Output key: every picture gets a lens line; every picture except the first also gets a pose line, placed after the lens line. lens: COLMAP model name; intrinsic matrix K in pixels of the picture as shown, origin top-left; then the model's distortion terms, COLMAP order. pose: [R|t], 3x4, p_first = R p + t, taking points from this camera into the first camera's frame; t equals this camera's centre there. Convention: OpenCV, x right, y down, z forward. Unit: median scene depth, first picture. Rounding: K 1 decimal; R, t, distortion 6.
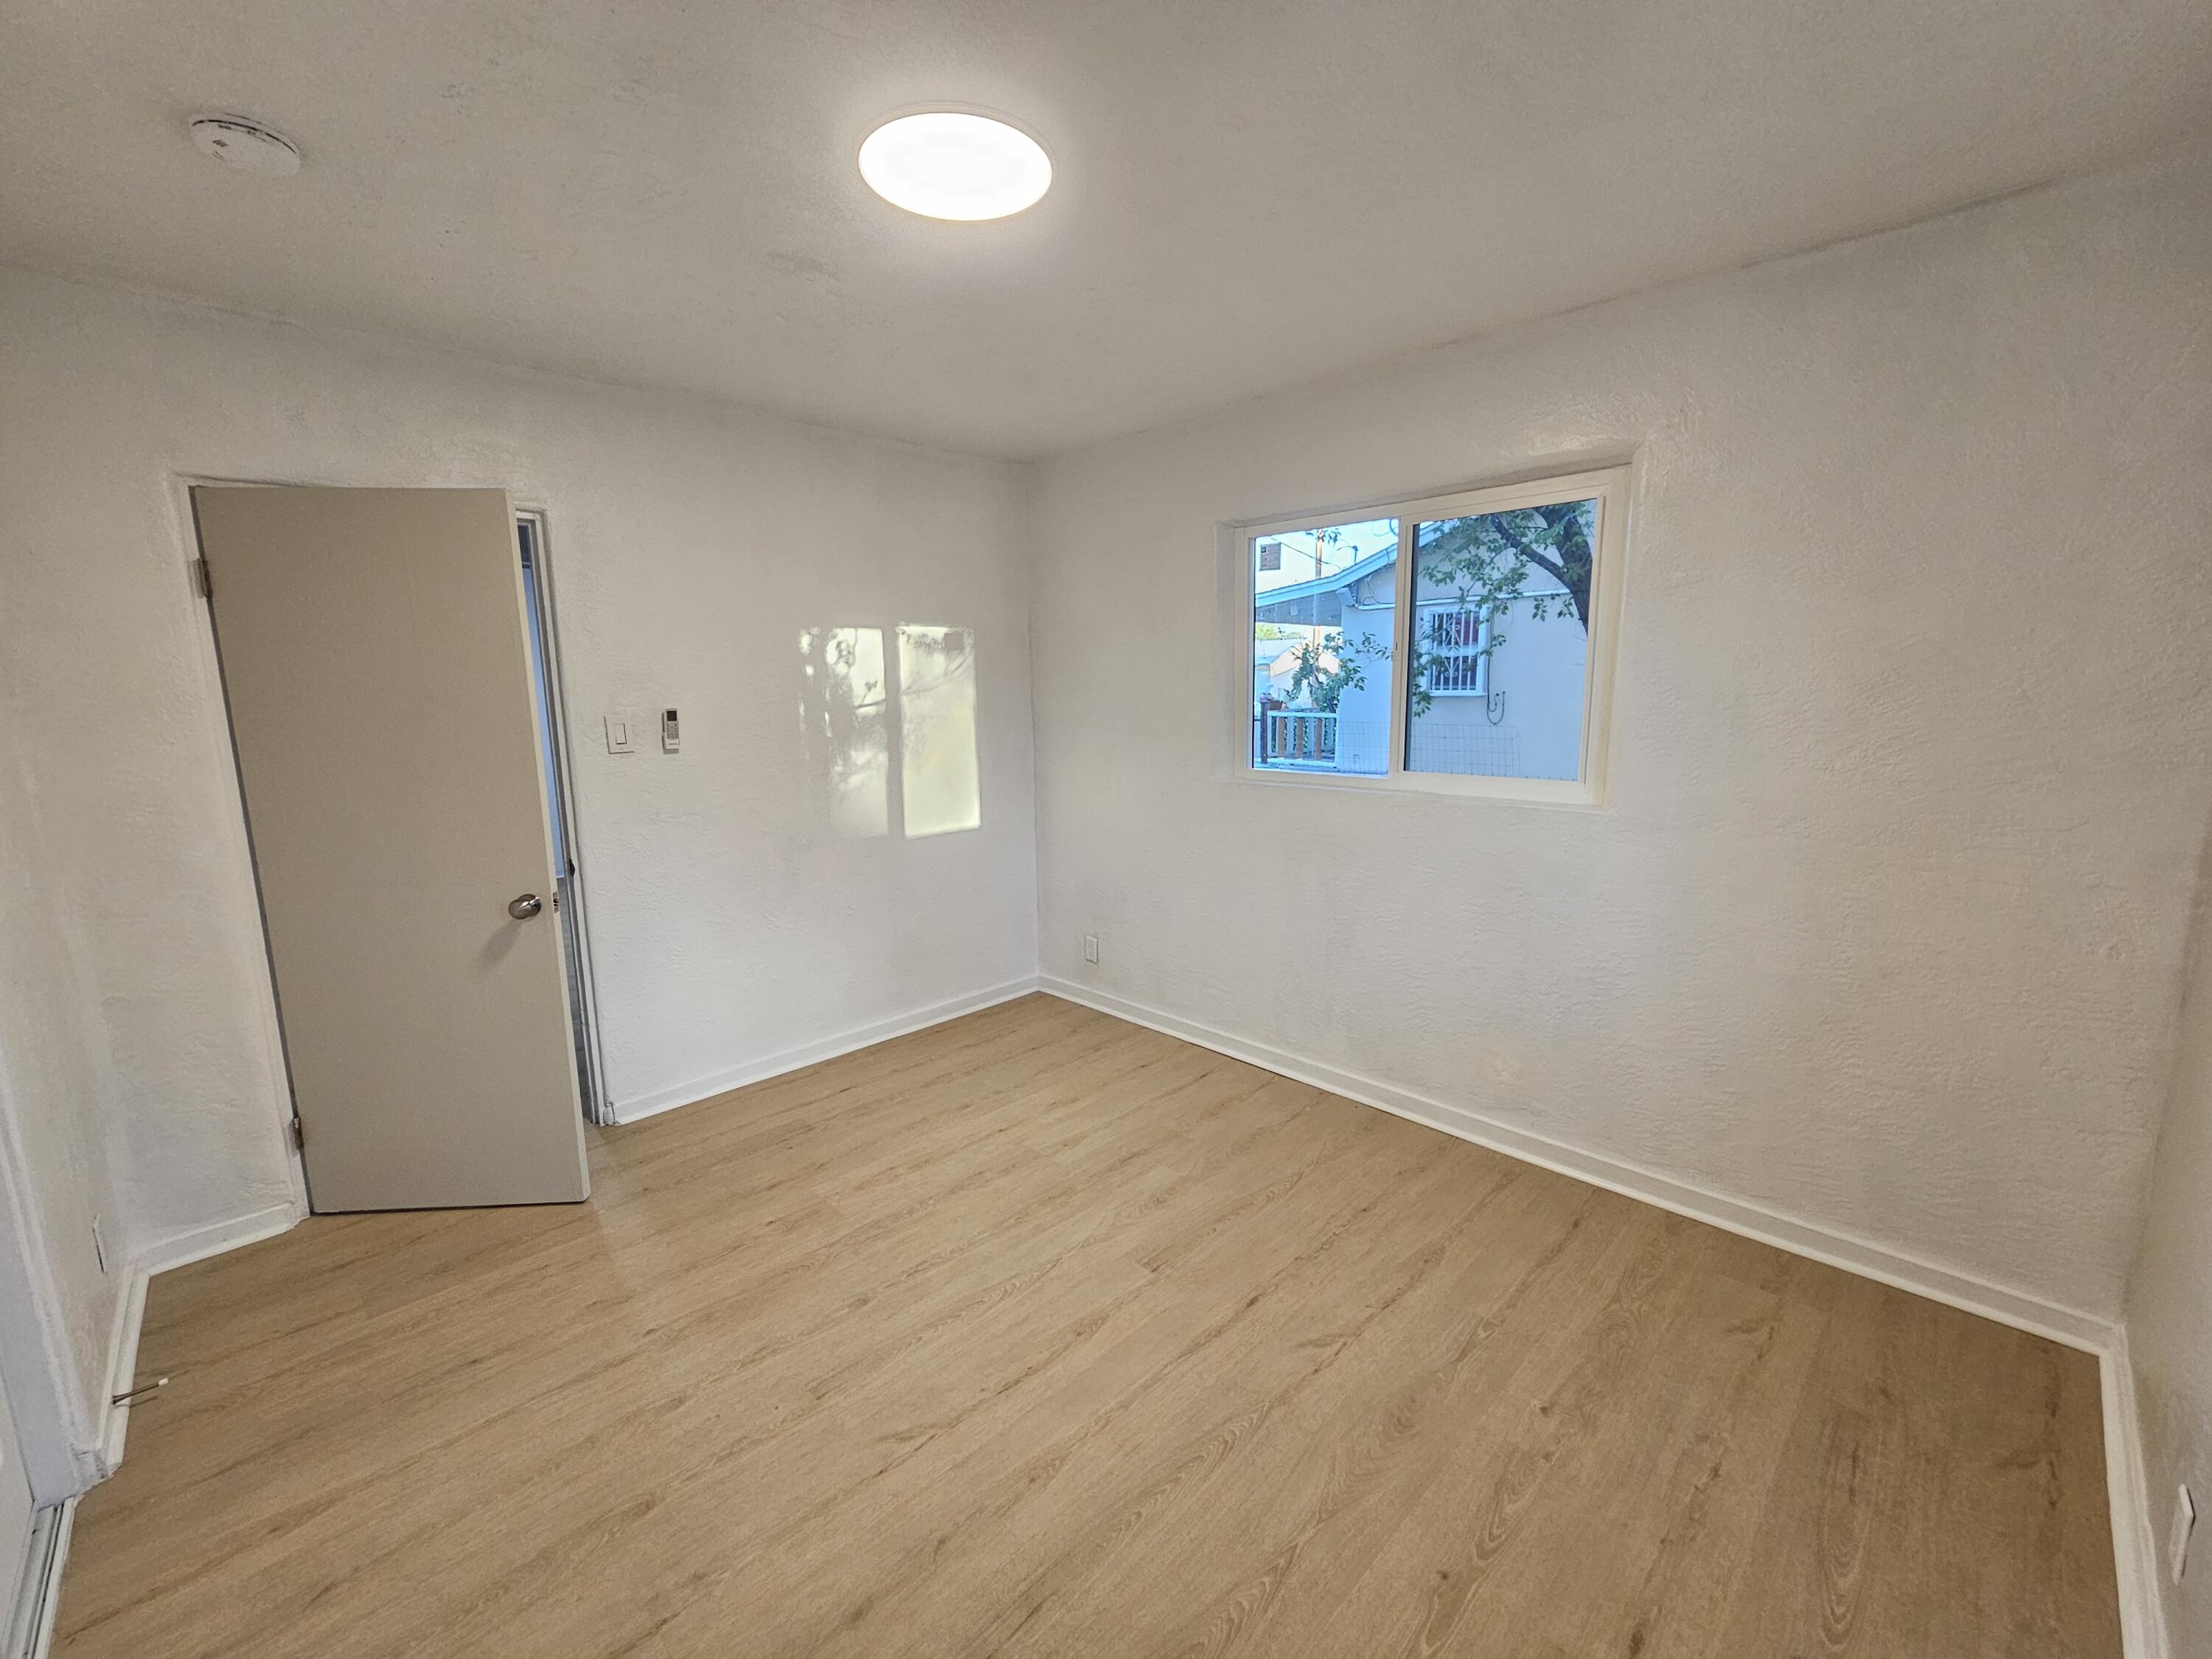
lens RADIAL K [[907.1, 0, 1108.2], [0, 907.1, 836.4], [0, 0, 1]] dist [-0.002444, -0.000510]
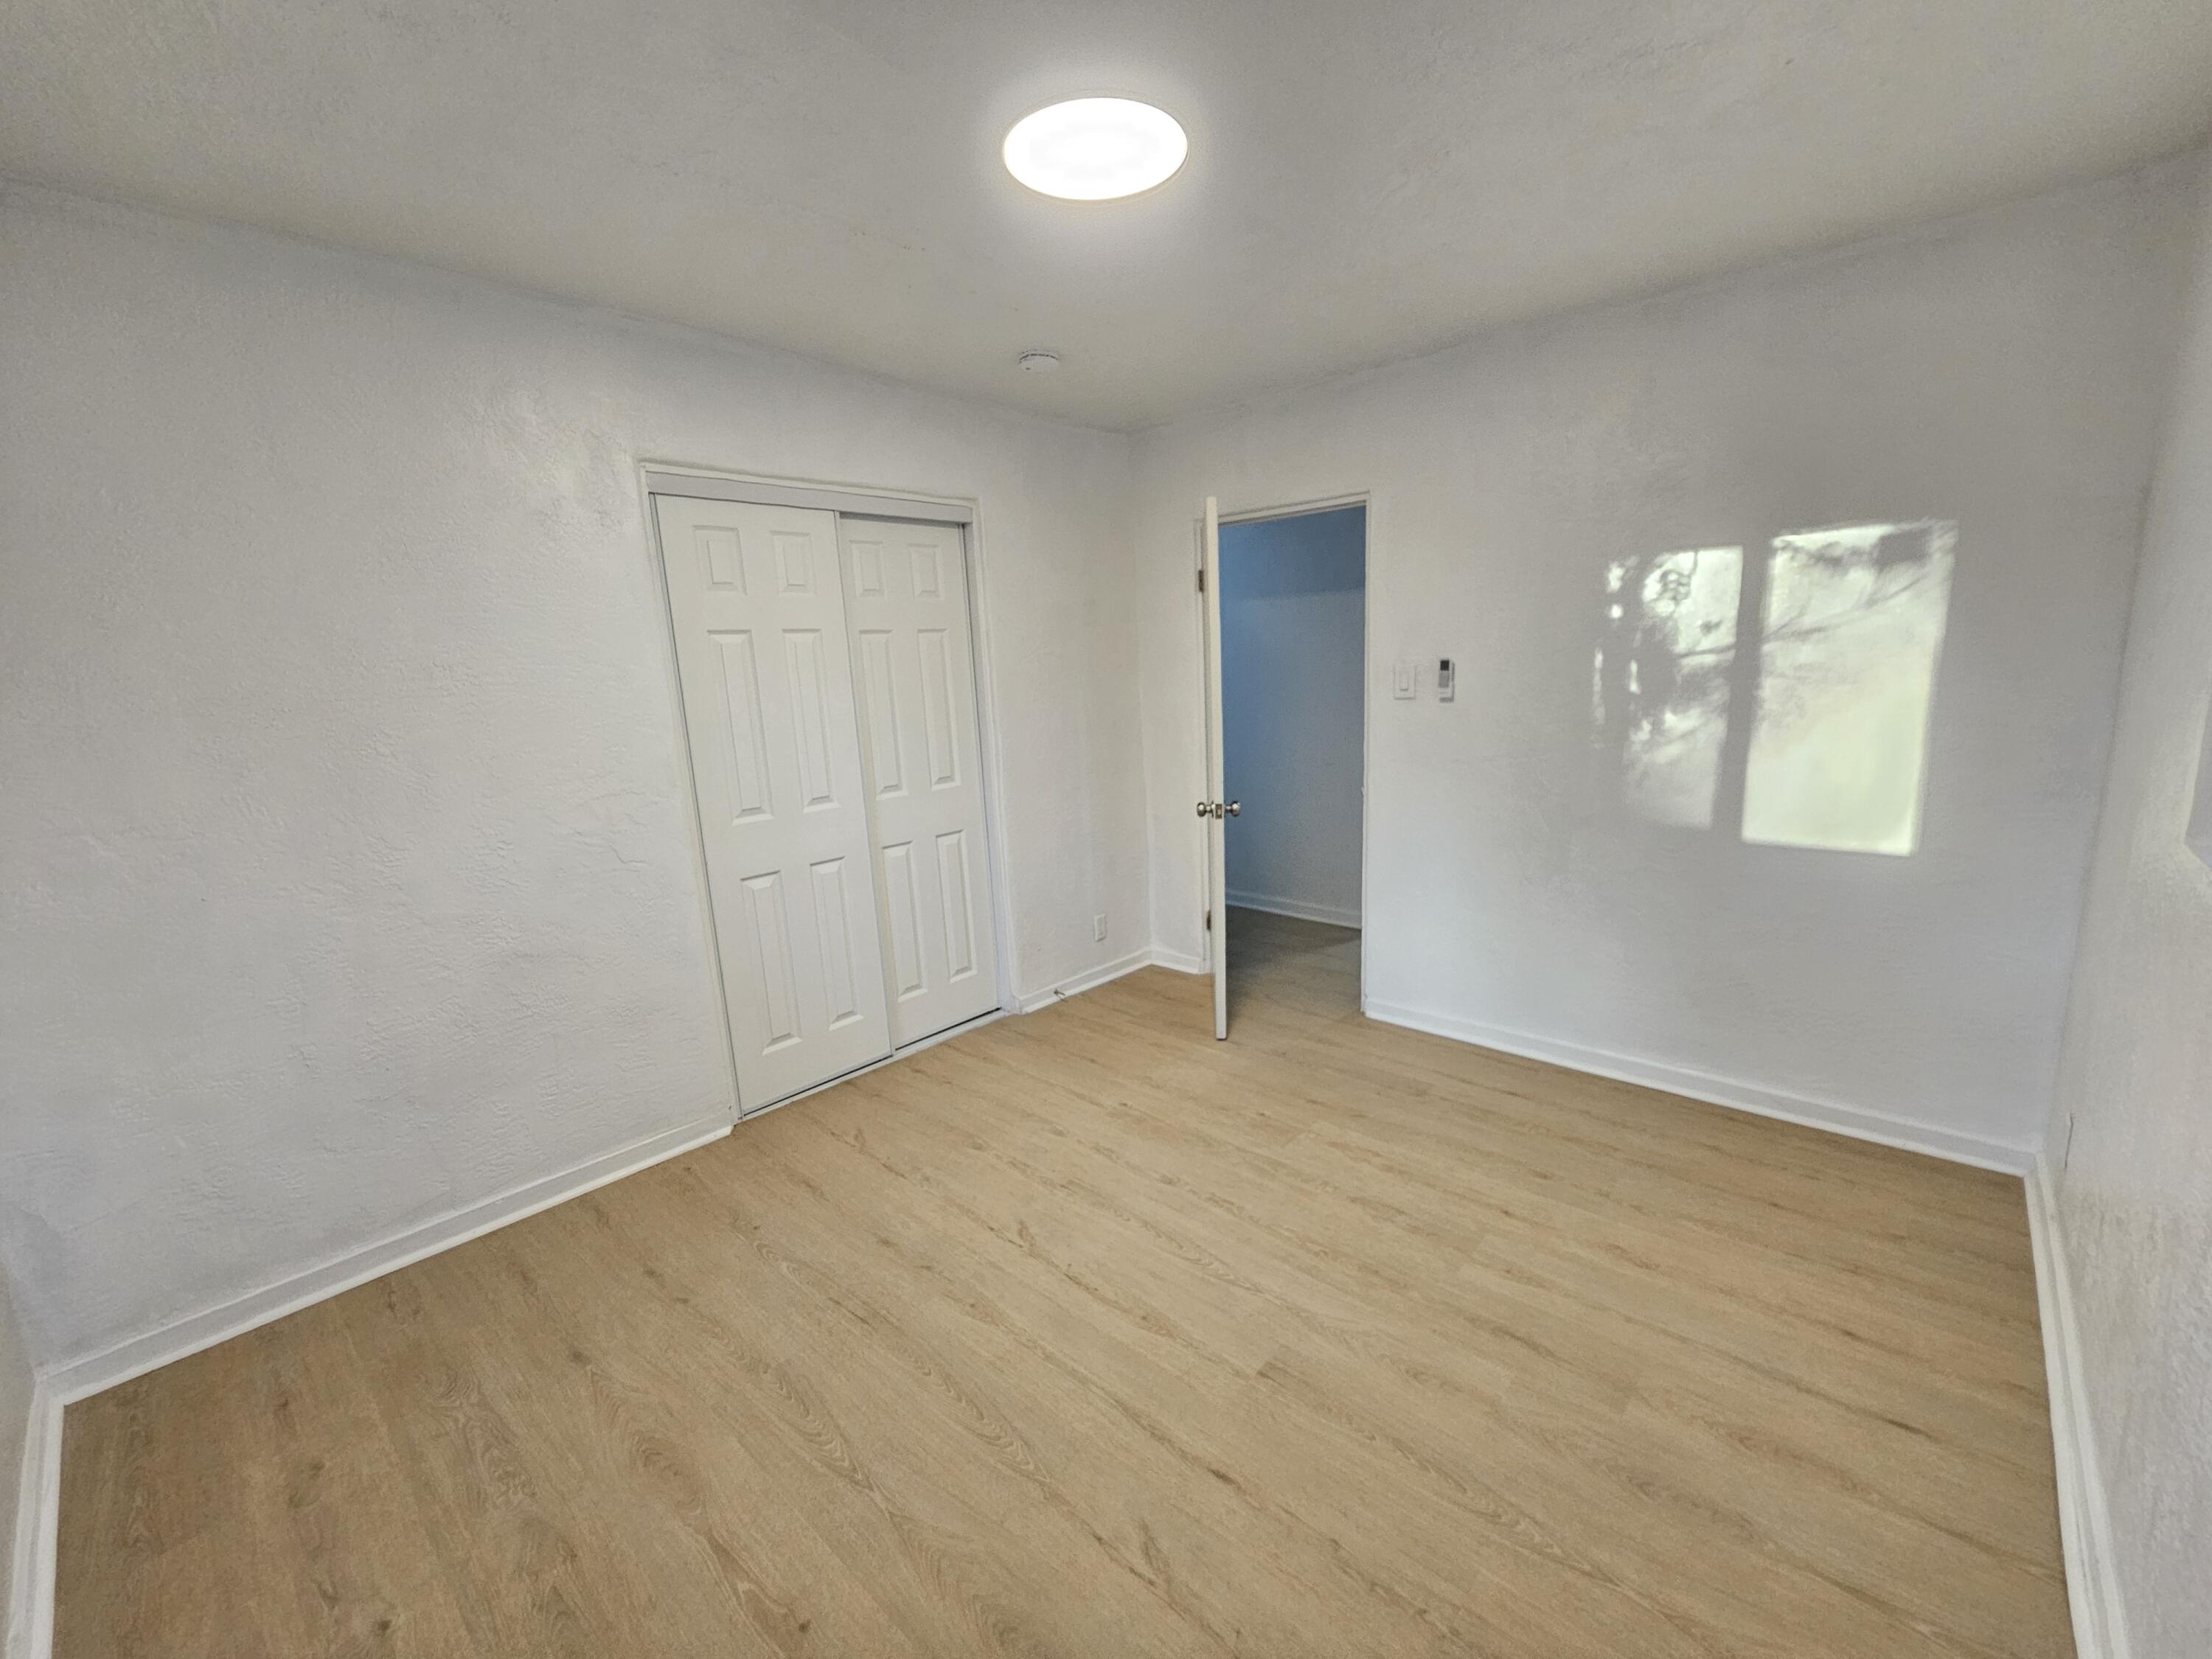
lens RADIAL K [[907.1, 0, 1108.2], [0, 907.1, 836.4], [0, 0, 1]] dist [-0.002444, -0.000510]
pose [[0.050328, 0.202747, -0.977937, 0.665646], [-0.124194, 0.972848, 0.195301, -0.117440], [0.990981, 0.111625, 0.074141, 0.674697]]
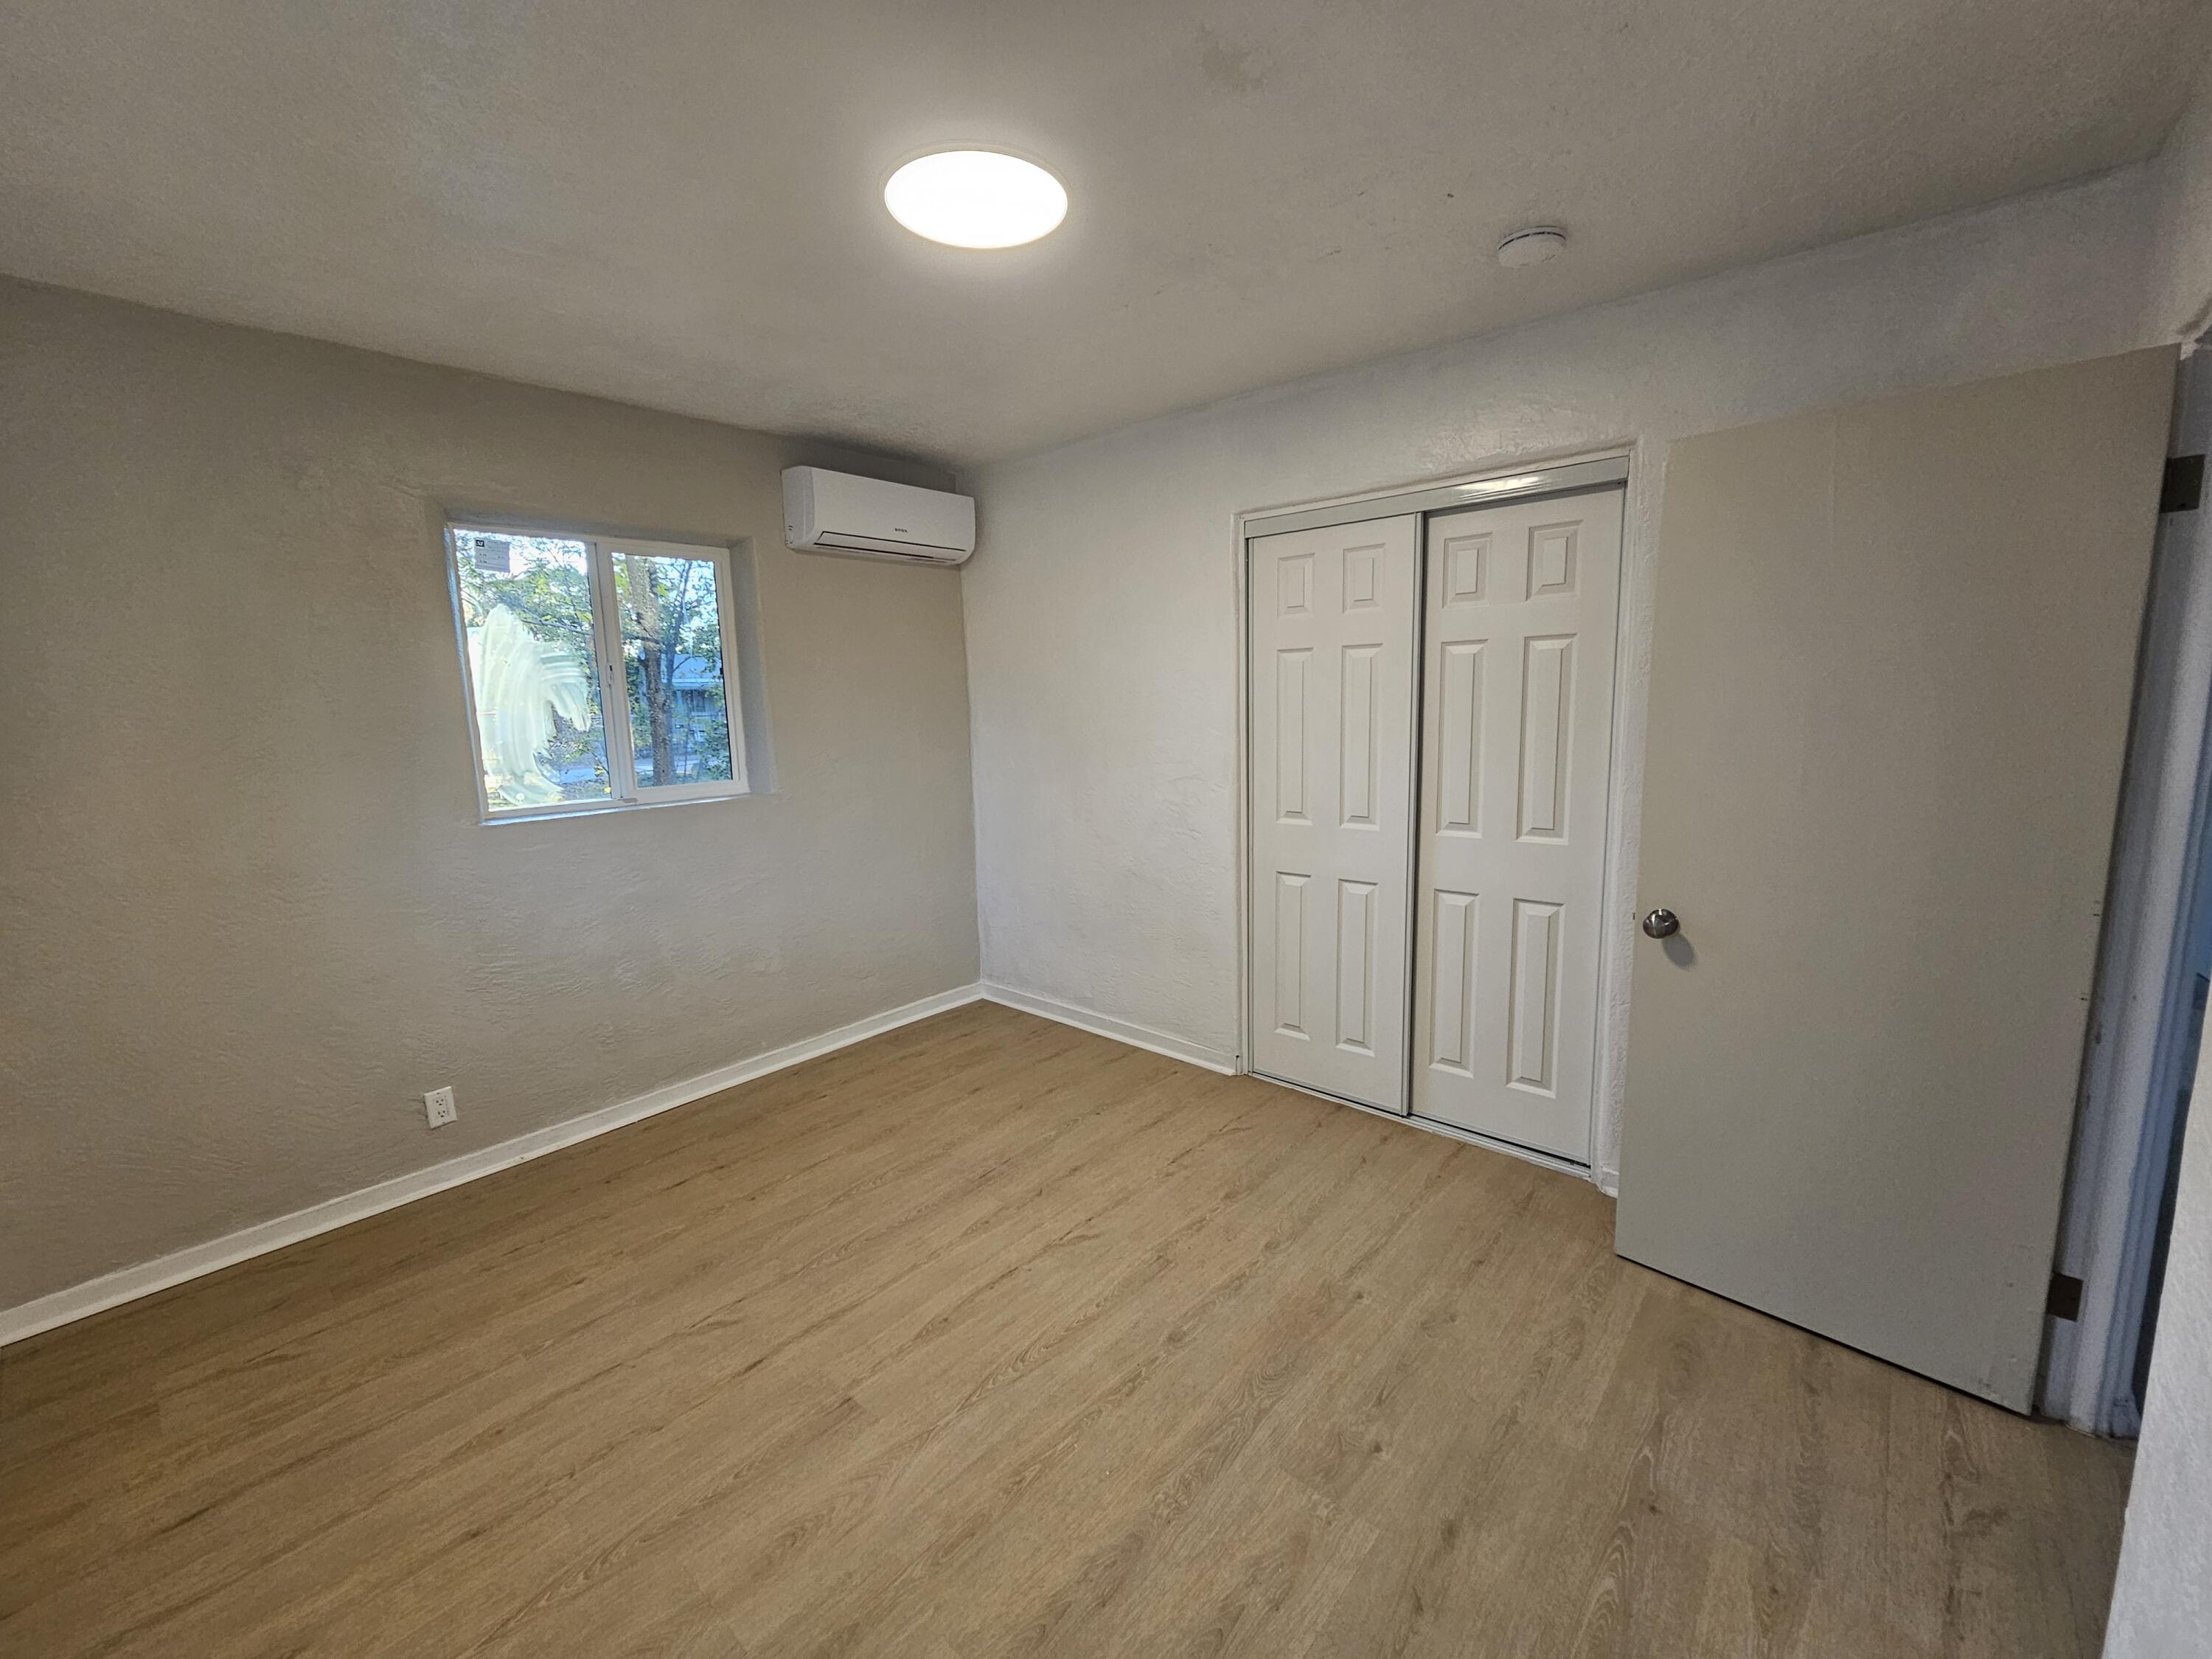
lens RADIAL K [[903.6, 0, 1103.1], [0, 903.6, 836.1], [0, 0, 1]] dist [0.000367, 0.000237]
pose [[-0.996651, 0.050002, -0.064708, -0.140220], [0.026914, 0.947764, 0.317834, -0.242817], [0.077221, 0.315028, -0.945936, 1.476757]]
